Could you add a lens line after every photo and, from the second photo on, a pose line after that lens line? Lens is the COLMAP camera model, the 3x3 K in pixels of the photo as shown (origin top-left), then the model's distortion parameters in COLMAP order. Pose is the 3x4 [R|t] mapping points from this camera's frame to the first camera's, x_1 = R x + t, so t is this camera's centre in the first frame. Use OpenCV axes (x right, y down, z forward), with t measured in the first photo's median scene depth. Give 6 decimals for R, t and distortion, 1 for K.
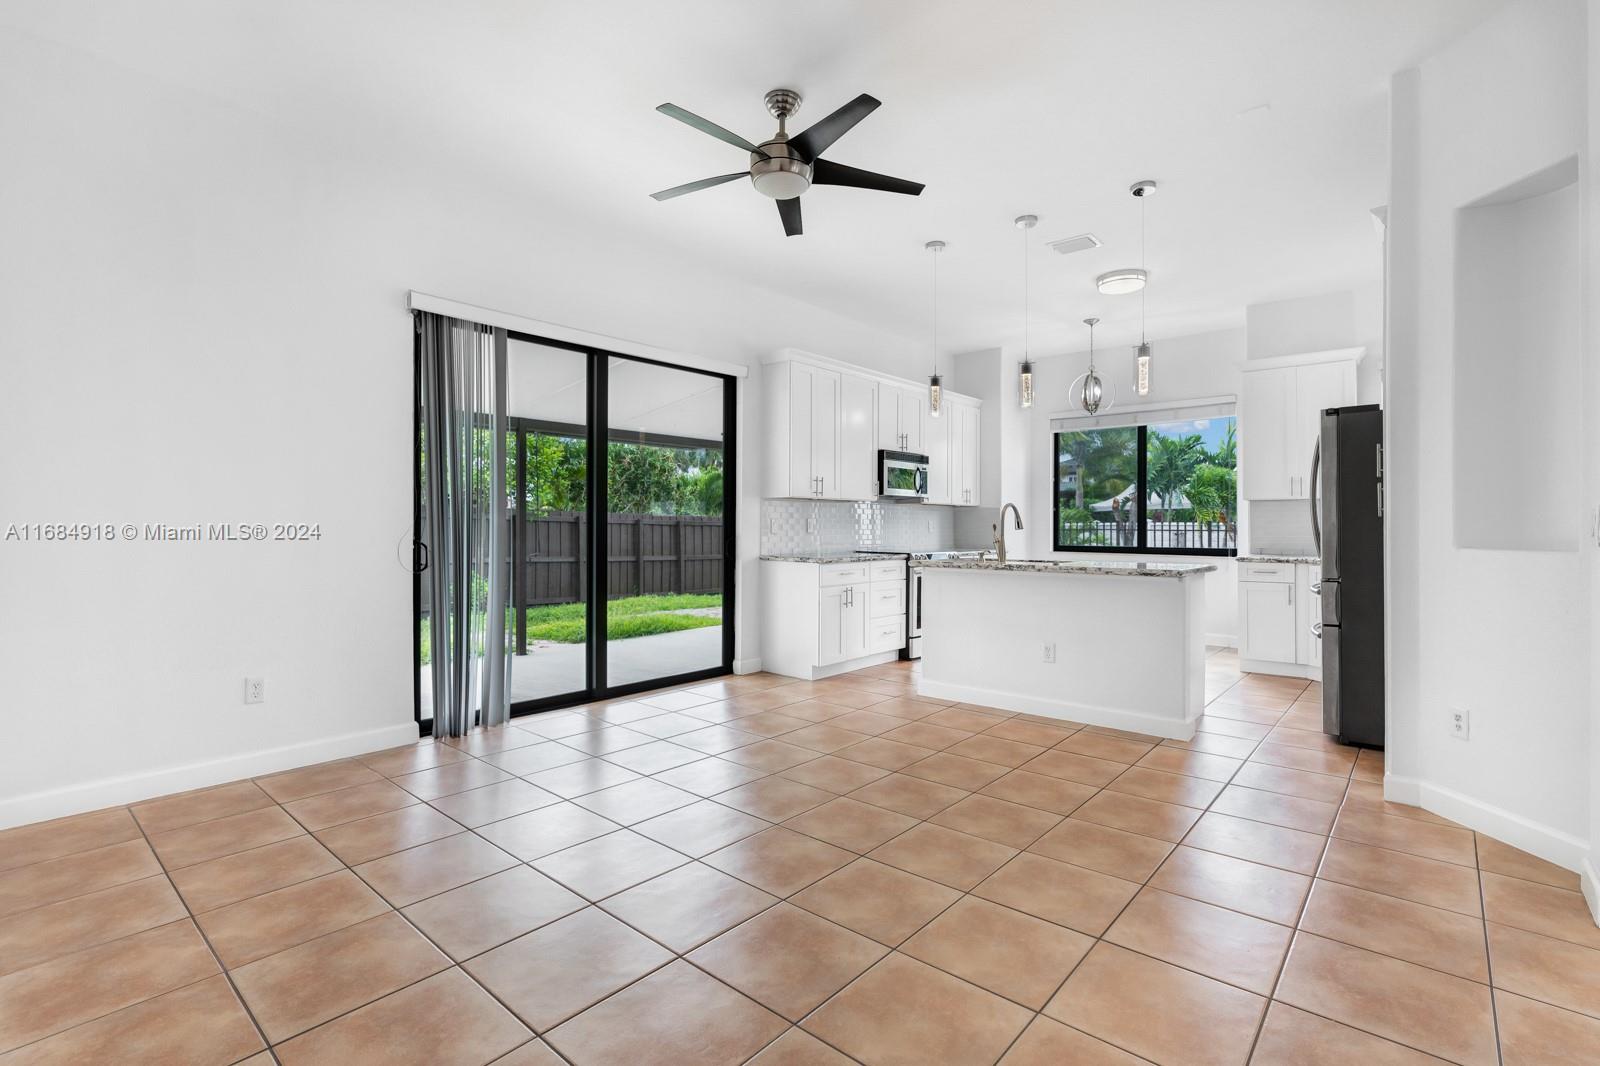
lens RADIAL K [[728.4, 0, 793.0], [0, 728.4, 522.2], [0, 0, 1]] dist [-0.001868, -0.000388]
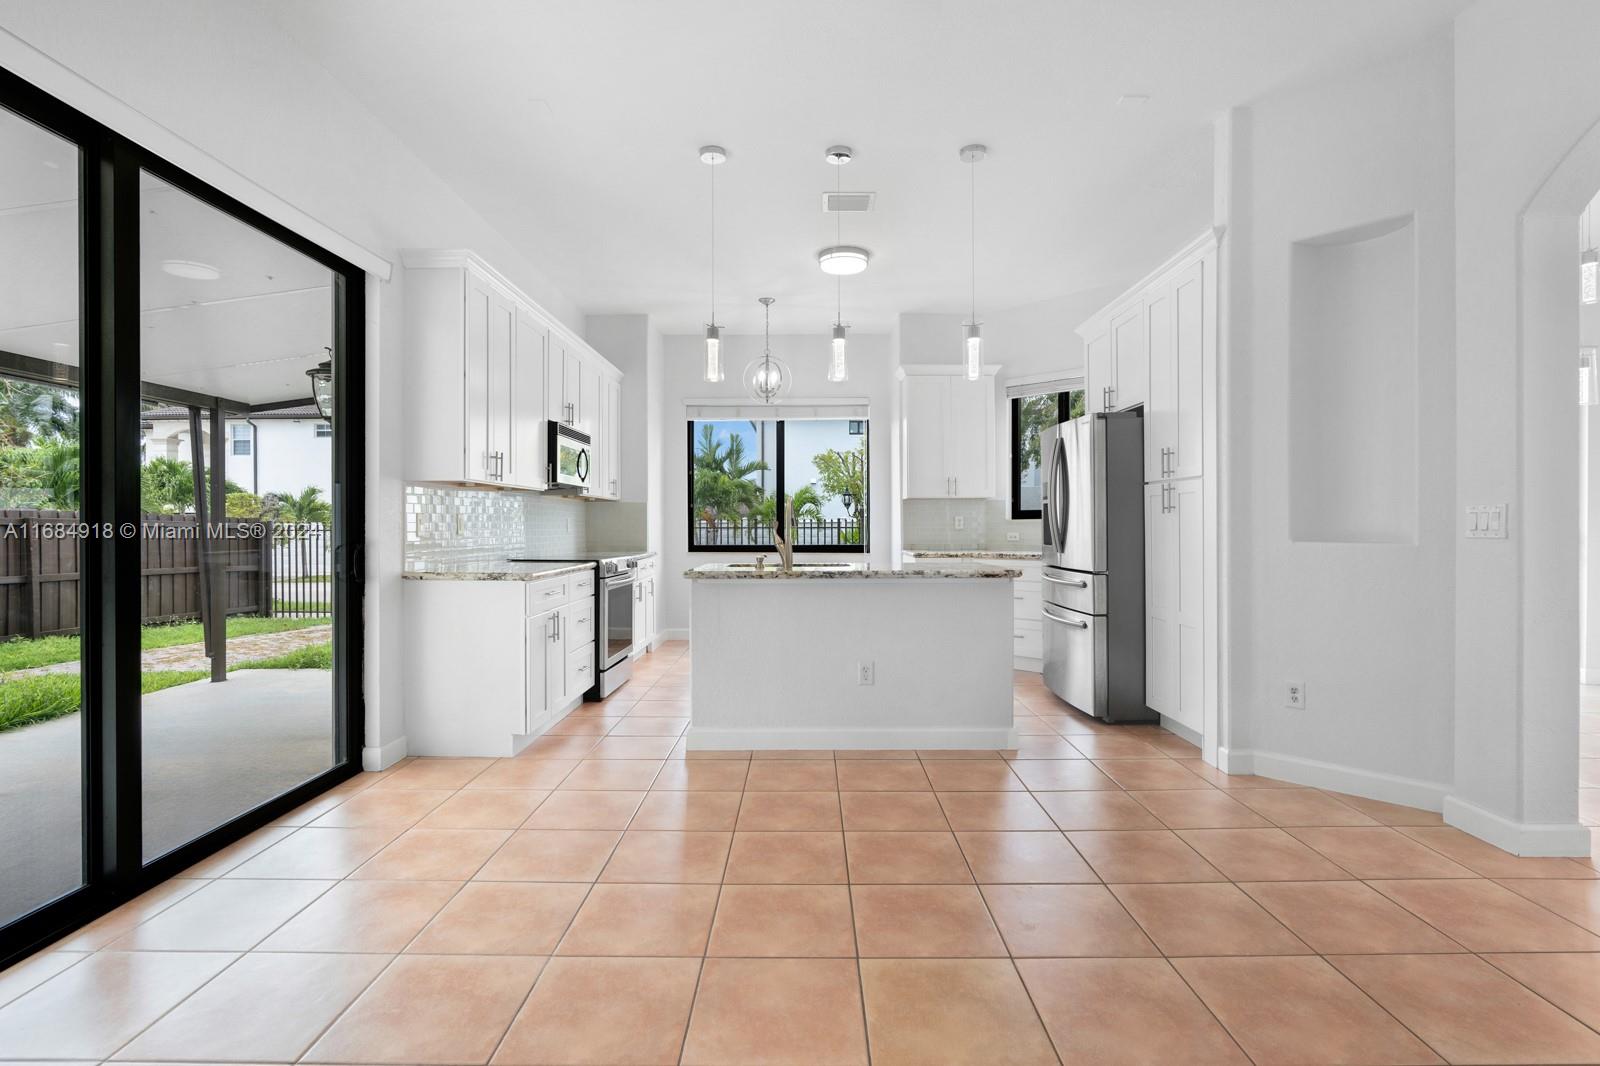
lens RADIAL K [[751.4, 0, 798.0], [0, 751.4, 526.1], [0, 0, 1]] dist [-0.008112, 0.001352]
pose [[0.760056, -0.005061, 0.649838, -0.207263], [0.000421, 0.999973, 0.007296, 0.001380], [-0.649857, -0.005271, 0.760038, 0.294680]]
